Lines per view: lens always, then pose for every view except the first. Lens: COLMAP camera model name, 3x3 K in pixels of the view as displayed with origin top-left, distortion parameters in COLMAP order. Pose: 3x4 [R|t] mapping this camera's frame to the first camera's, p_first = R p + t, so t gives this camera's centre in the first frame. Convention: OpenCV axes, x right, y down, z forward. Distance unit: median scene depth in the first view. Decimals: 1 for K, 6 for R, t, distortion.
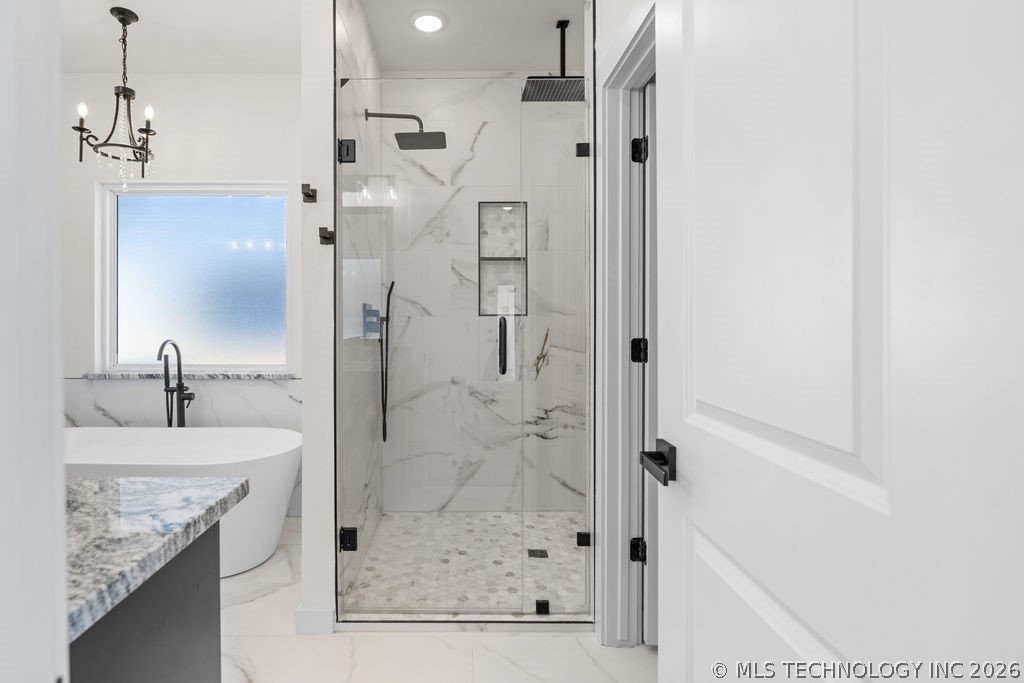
lens RADIAL K [[475.8, 0, 455.9], [0, 475.8, 322.0], [0, 0, 1]] dist [-0.011987, 0.004142]
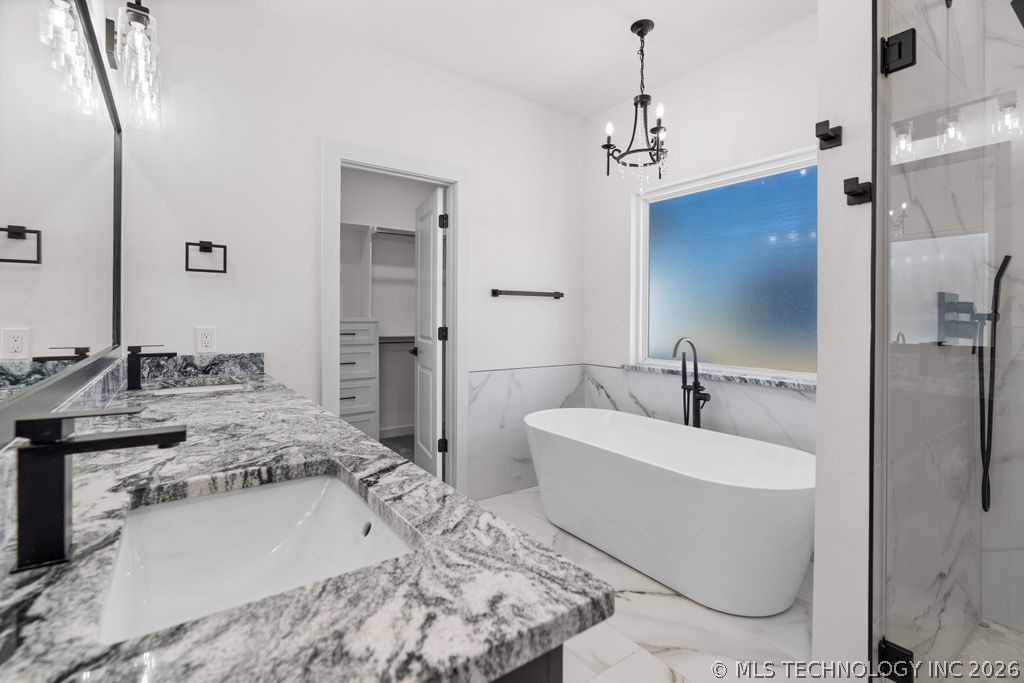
lens RADIAL K [[475.8, 0, 511.8], [0, 475.8, 318.8], [0, 0, 1]] dist [-0.011987, 0.004142]
pose [[0.582785, 0.004787, -0.812613, -0.011415], [-0.006594, 0.999978, 0.001162, 0.000099], [0.812600, 0.004681, 0.582803, 0.155878]]
